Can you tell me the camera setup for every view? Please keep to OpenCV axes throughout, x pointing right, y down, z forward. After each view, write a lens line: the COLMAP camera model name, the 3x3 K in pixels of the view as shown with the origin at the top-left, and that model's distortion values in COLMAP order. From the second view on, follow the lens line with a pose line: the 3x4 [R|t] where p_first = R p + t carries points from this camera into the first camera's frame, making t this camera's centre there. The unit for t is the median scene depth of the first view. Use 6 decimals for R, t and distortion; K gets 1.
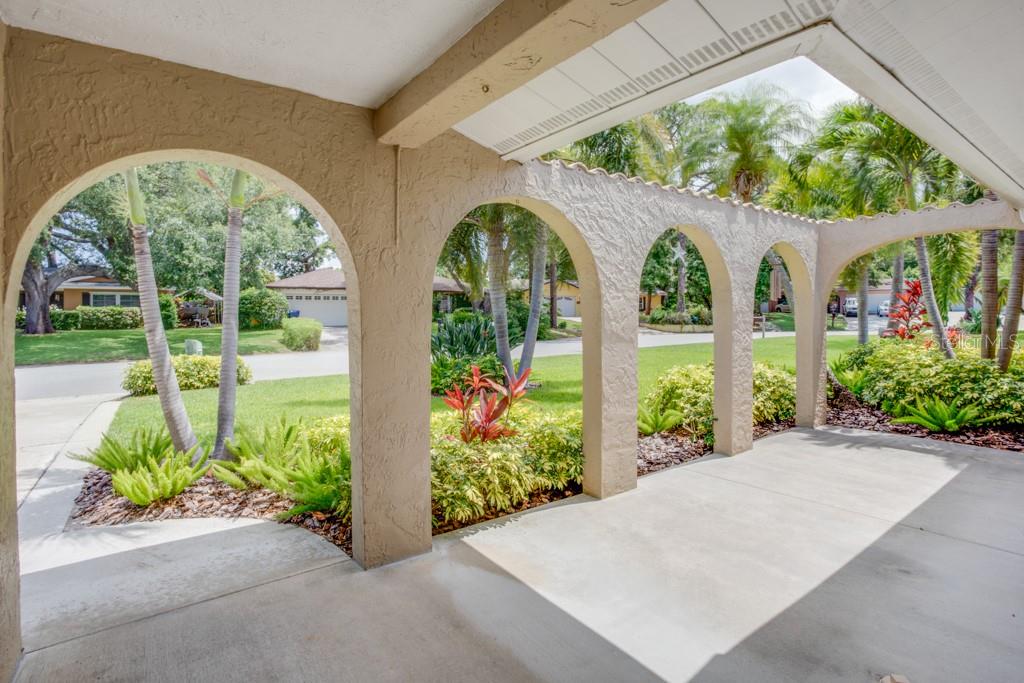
lens RADIAL K [[512.3, 0, 510.1], [0, 512.3, 310.7], [0, 0, 1]] dist [-0.069755, 0.028125]
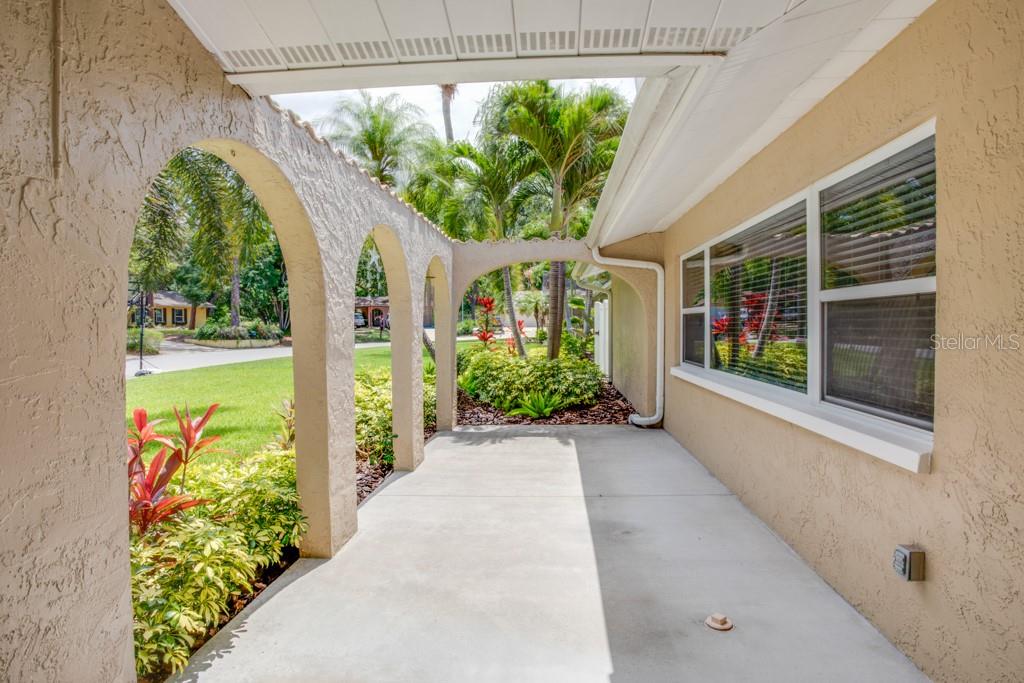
lens RADIAL K [[507.6, 0, 515.8], [0, 507.6, 337.0], [0, 0, 1]] dist [-0.065221, 0.017562]
pose [[0.641513, -0.017834, 0.766905, -0.219405], [-0.000559, 0.999719, 0.023715, 0.007218], [-0.767112, -0.015642, 0.641322, 0.275887]]
